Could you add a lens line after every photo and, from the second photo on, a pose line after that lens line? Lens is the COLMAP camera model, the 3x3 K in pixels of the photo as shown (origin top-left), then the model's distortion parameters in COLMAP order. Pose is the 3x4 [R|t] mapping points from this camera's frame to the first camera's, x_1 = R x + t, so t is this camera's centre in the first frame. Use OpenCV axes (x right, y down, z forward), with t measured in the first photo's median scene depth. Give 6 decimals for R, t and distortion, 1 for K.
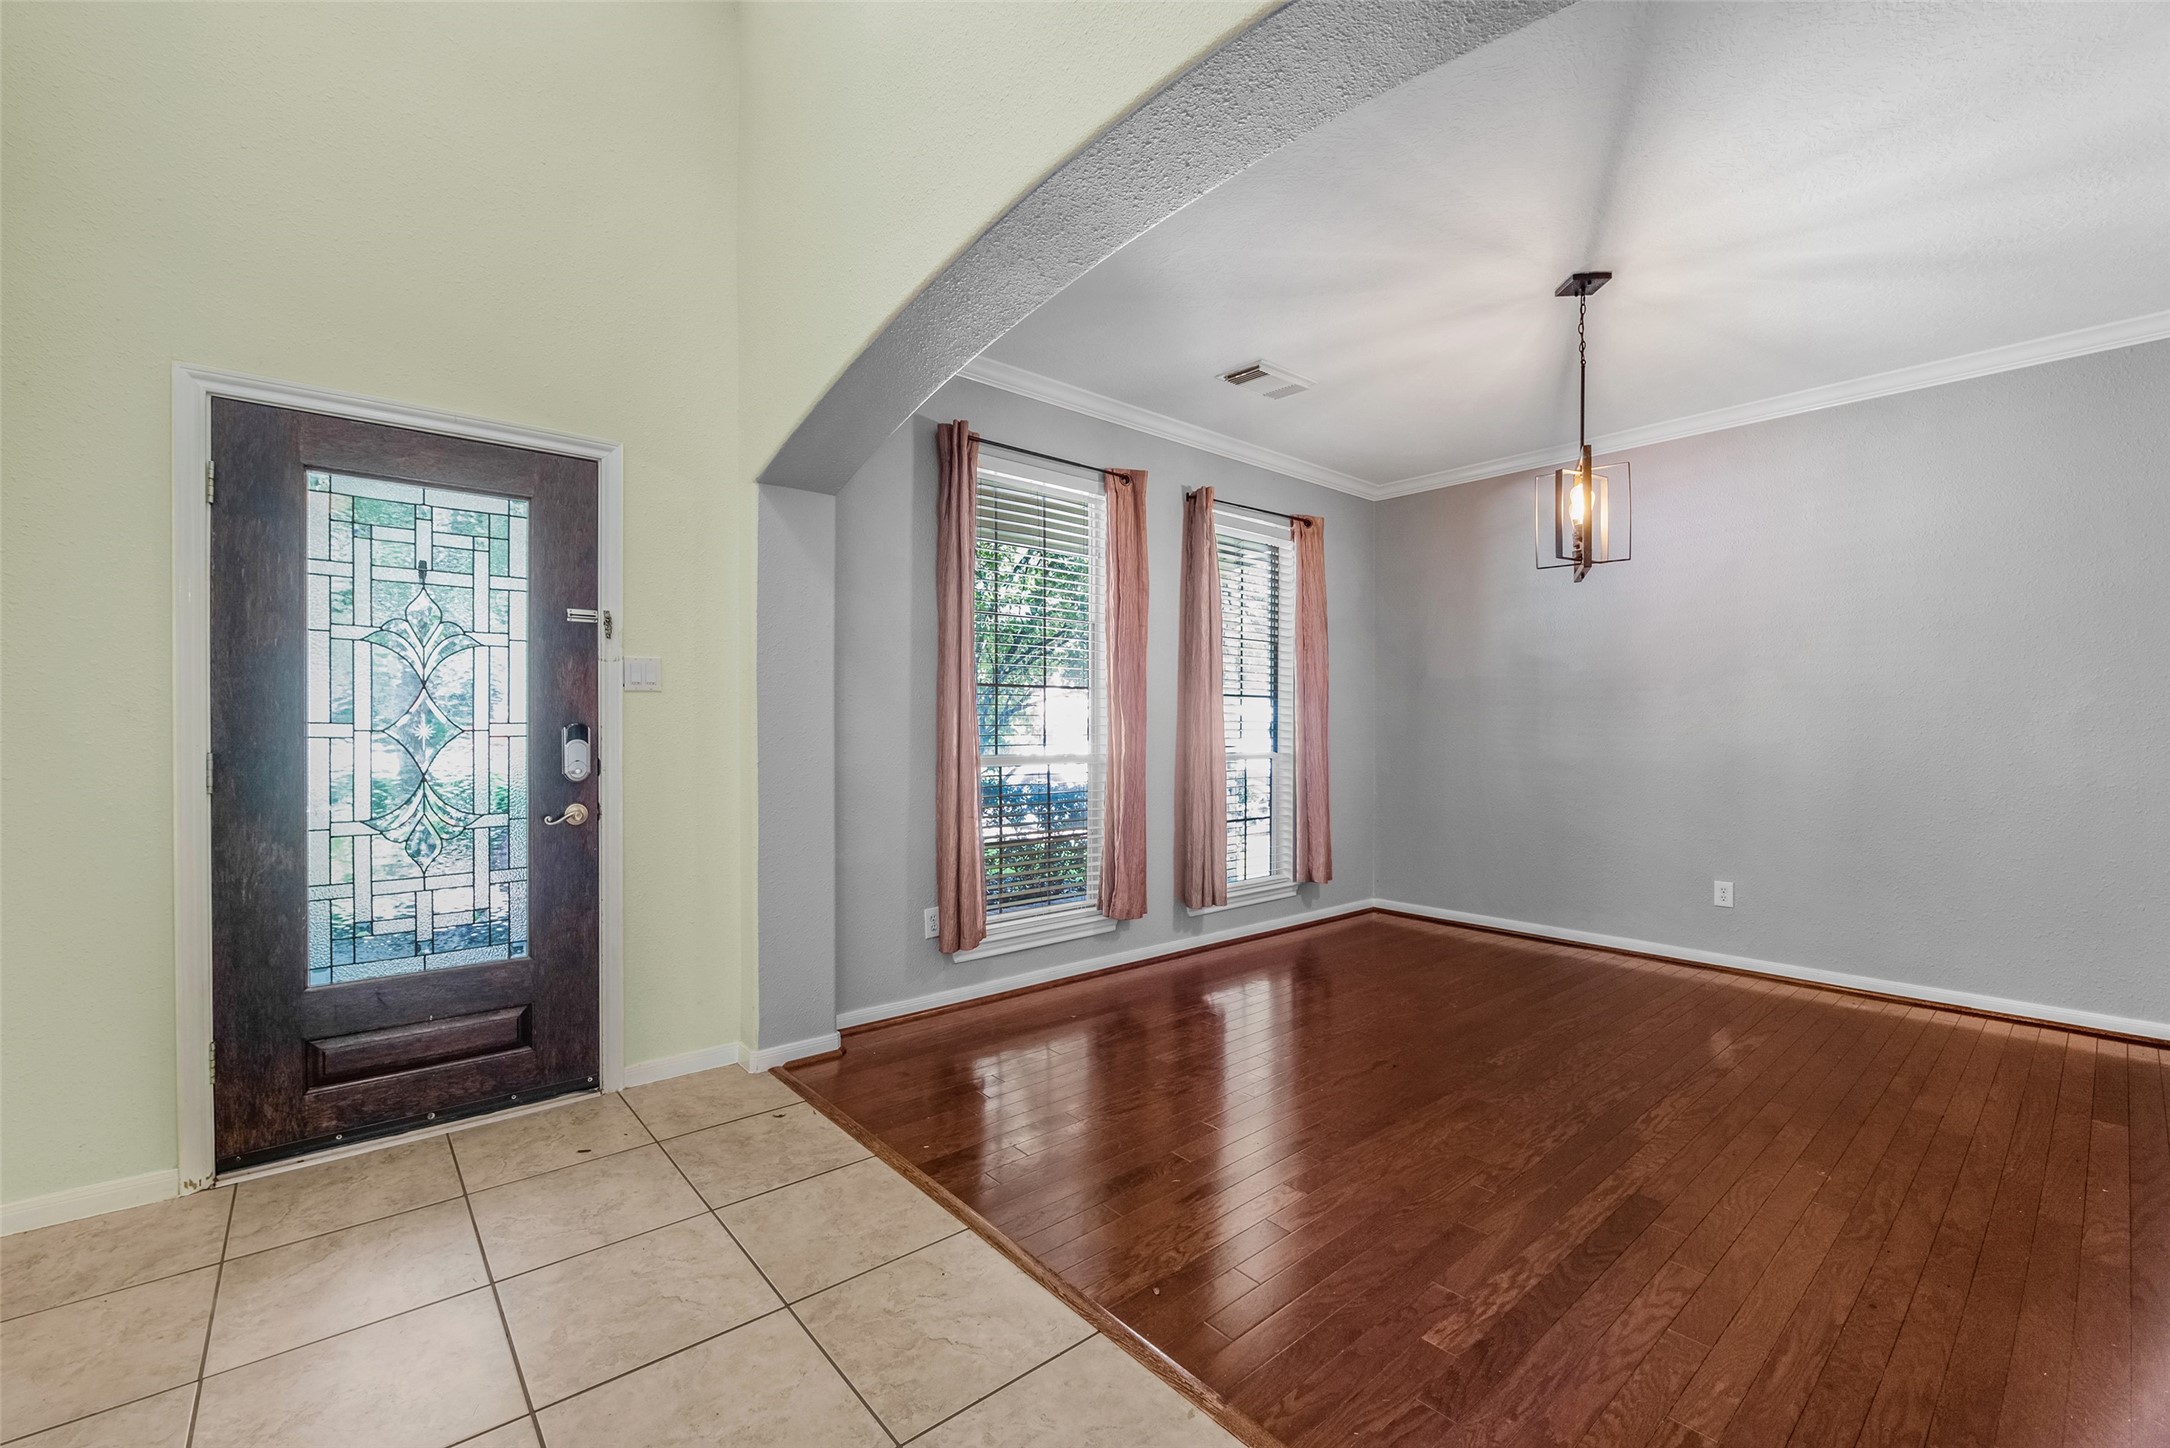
lens RADIAL K [[897.0, 0, 1048.6], [0, 897.0, 747.2], [0, 0, 1]] dist [-0.002106, -0.003792]
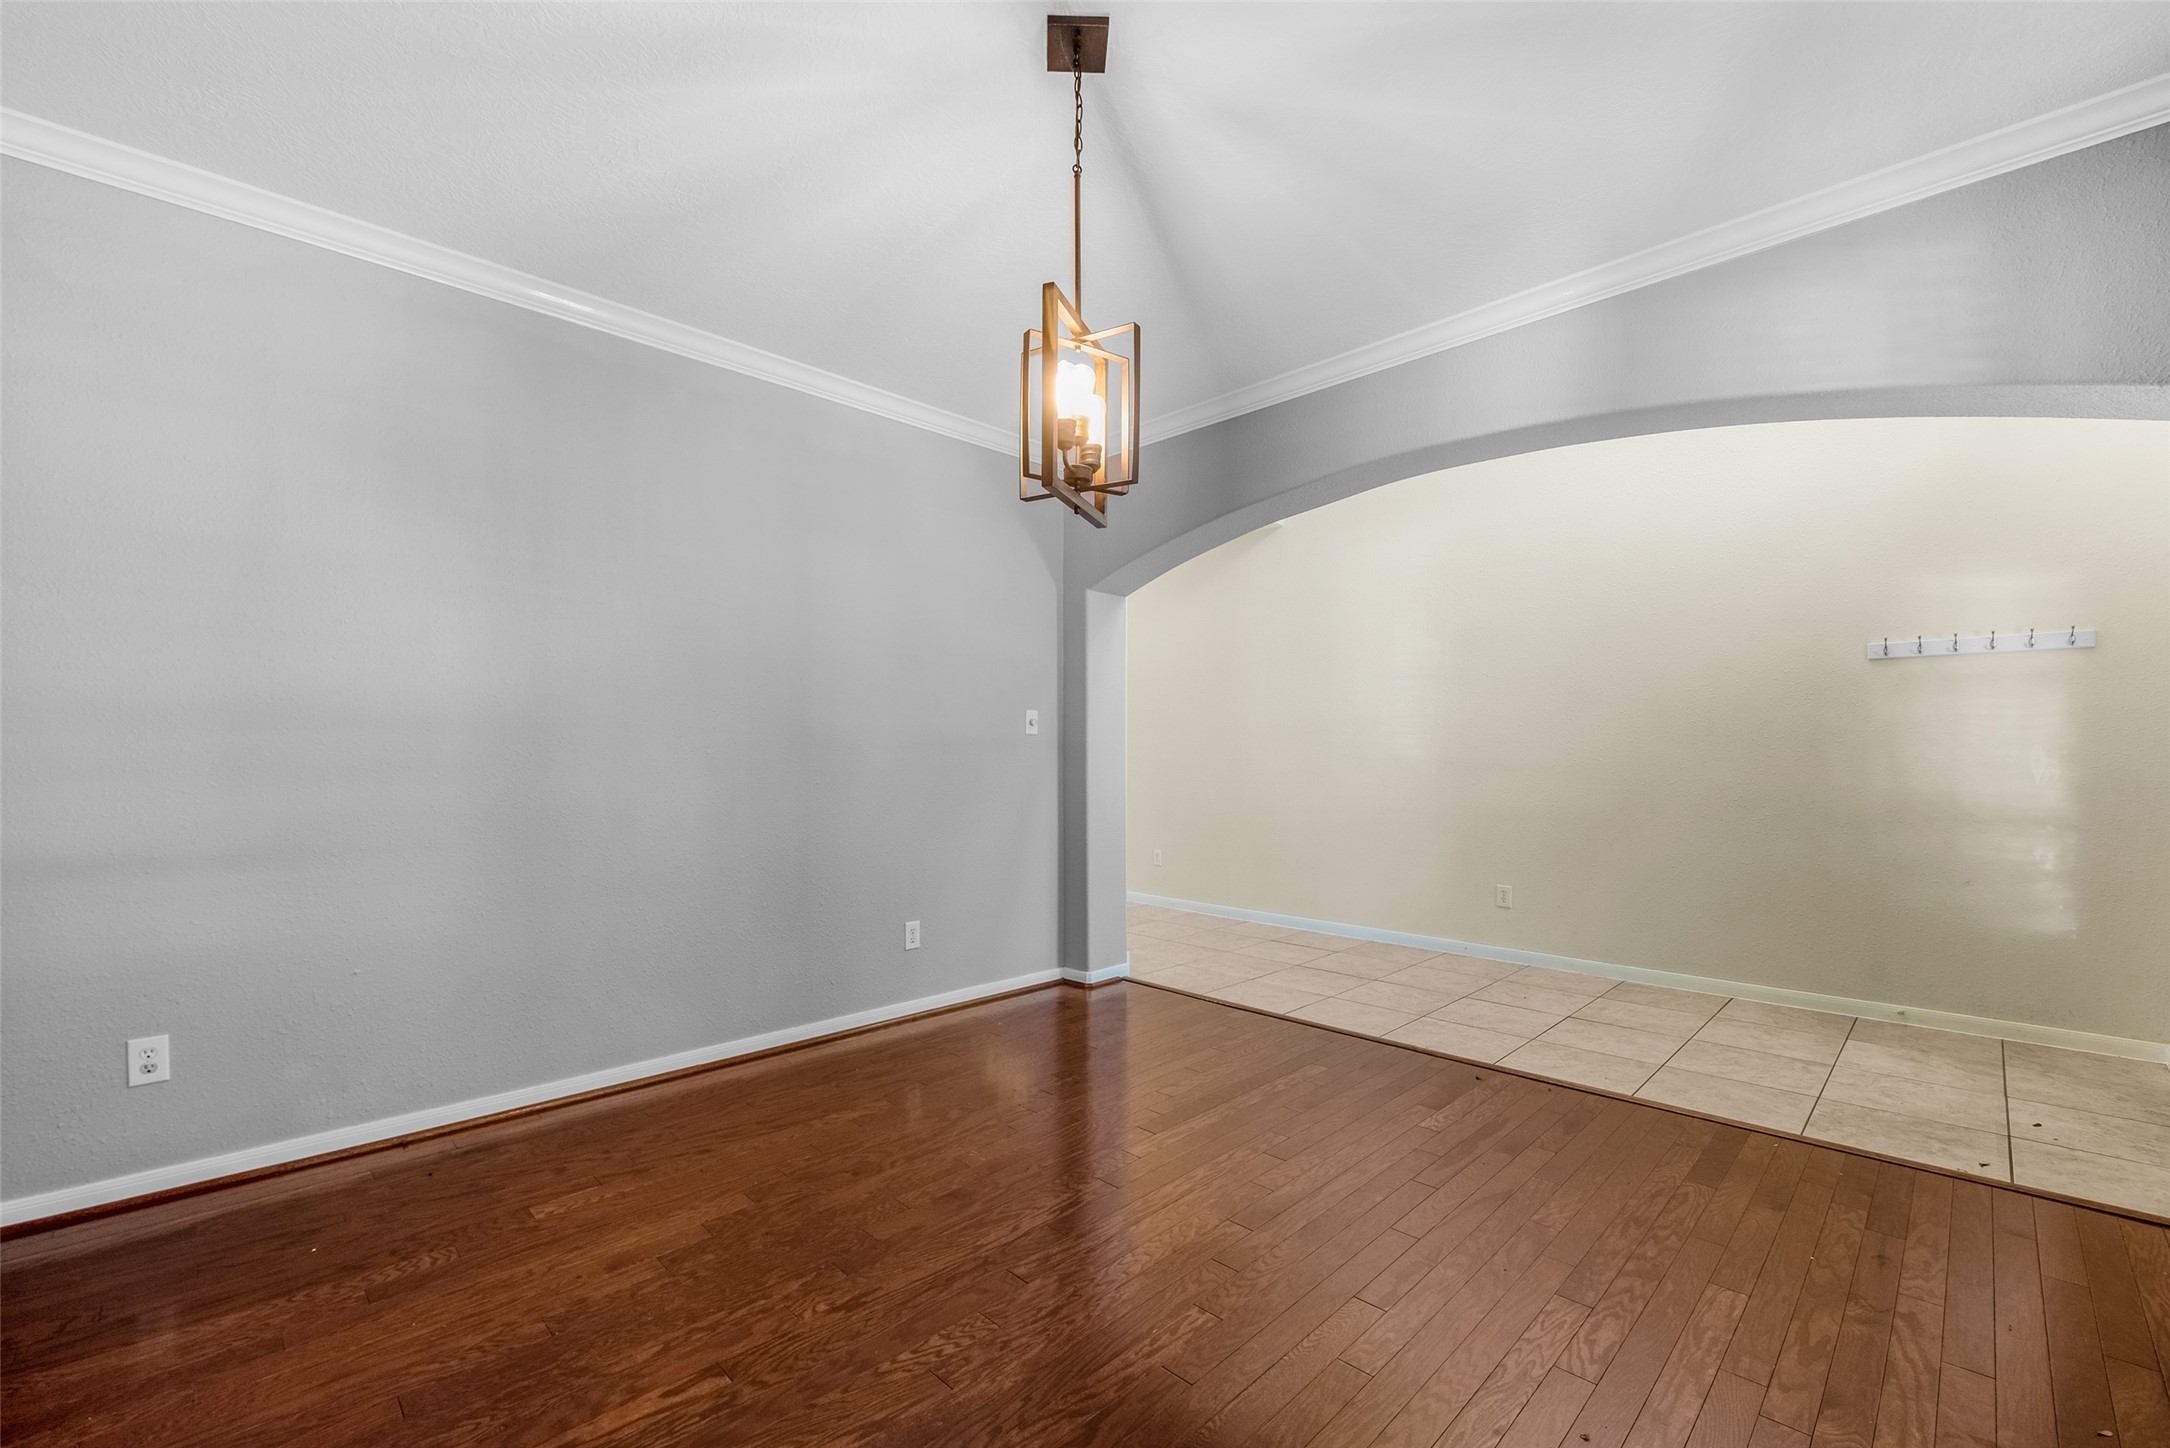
lens RADIAL K [[897.0, 0, 1048.6], [0, 897.0, 747.2], [0, 0, 1]] dist [-0.002106, -0.003792]
pose [[-0.996977, -0.004971, -0.077537, 0.863312], [-0.006663, 0.999745, 0.021574, -0.049411], [0.077410, 0.022025, -0.996756, 2.103309]]
